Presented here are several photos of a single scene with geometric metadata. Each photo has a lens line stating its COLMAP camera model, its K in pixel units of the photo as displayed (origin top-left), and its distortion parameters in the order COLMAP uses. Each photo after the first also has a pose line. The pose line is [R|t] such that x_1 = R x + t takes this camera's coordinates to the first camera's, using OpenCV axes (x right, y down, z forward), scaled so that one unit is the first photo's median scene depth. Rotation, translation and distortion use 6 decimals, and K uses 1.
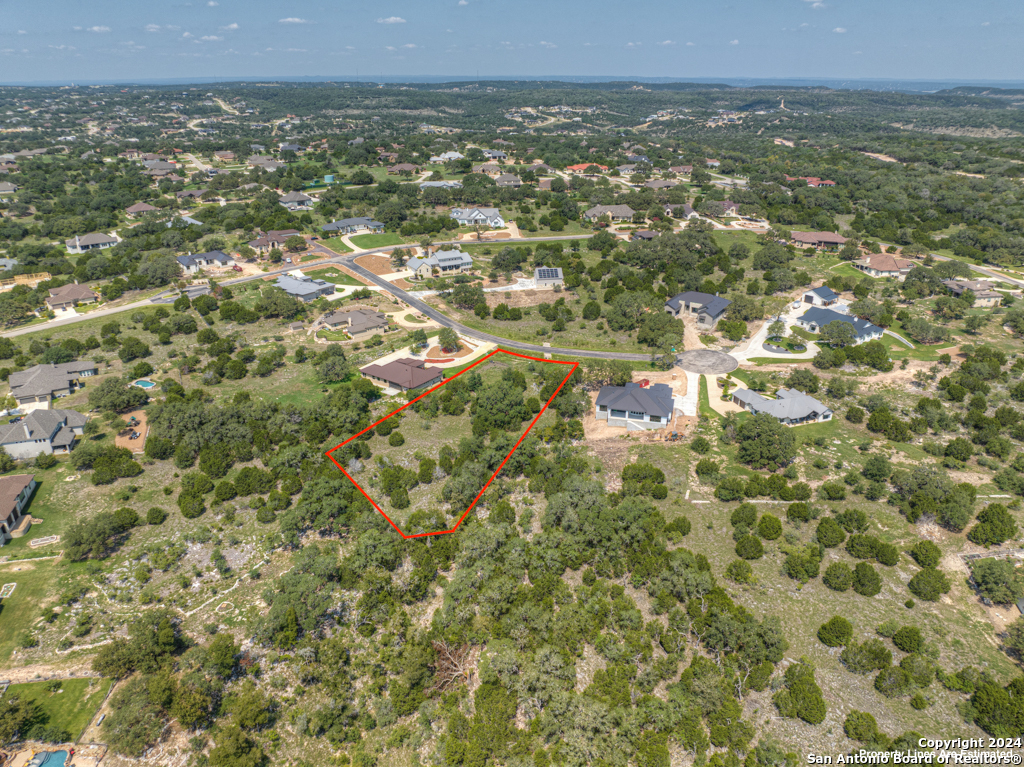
lens RADIAL K [[724.7, 0, 512.0], [0, 724.7, 383.5], [0, 0, 1]] dist [-0.052022, 0.026088]
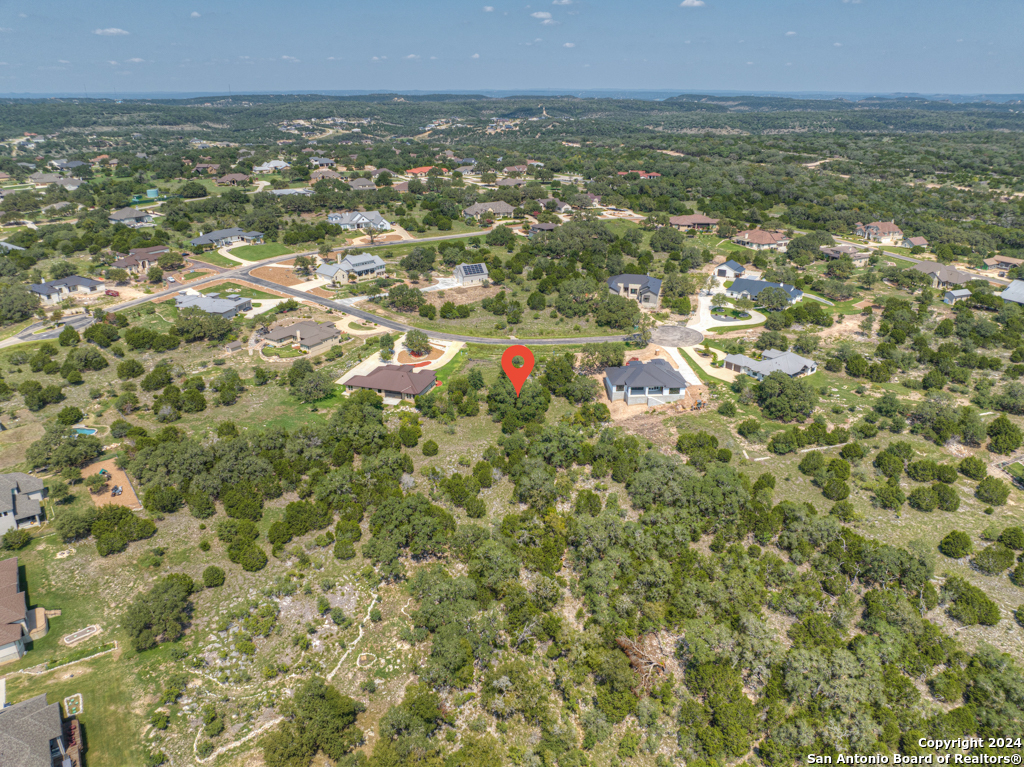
lens RADIAL K [[724.7, 0, 512.0], [0, 724.7, 383.5], [0, 0, 1]] dist [-0.052022, 0.026088]
pose [[0.947855, -0.121608, 0.294590, -0.214654], [0.126638, 0.991947, 0.002016, 0.004882], [-0.292463, 0.035396, 0.955622, 0.062665]]
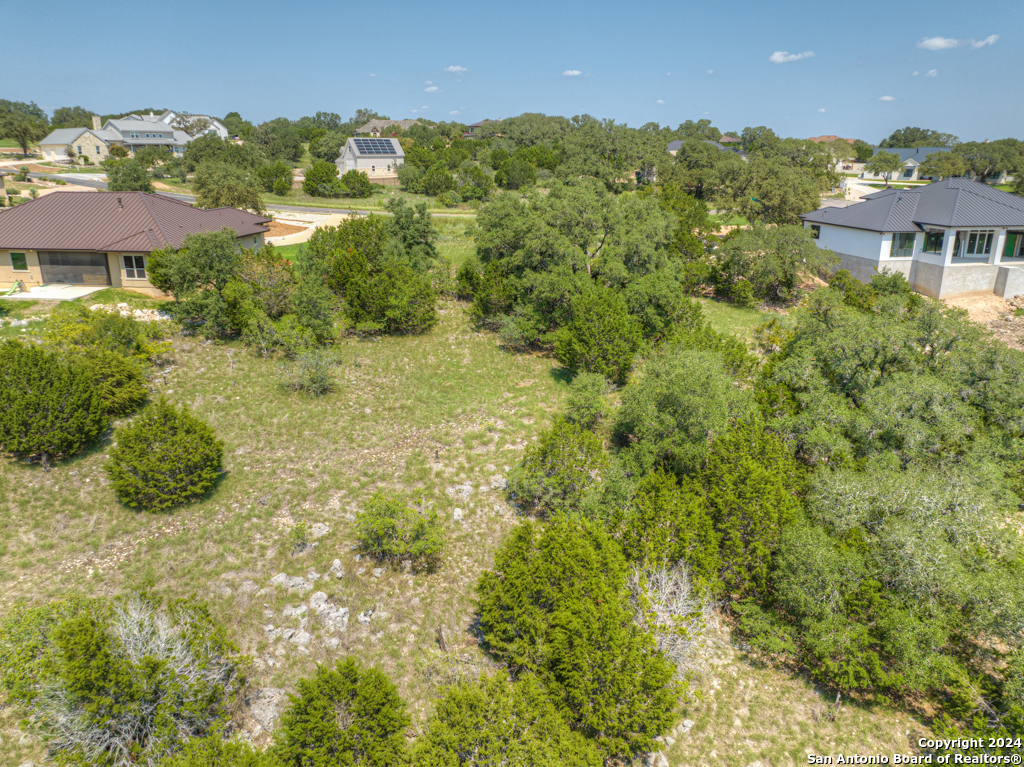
lens RADIAL K [[724.7, 0, 512.0], [0, 724.7, 383.5], [0, 0, 1]] dist [-0.052022, 0.026088]
pose [[0.890170, -0.132333, 0.435988, -0.105723], [0.176344, 0.982382, -0.061869, 0.055401], [-0.420120, 0.131958, 0.897823, 0.567311]]
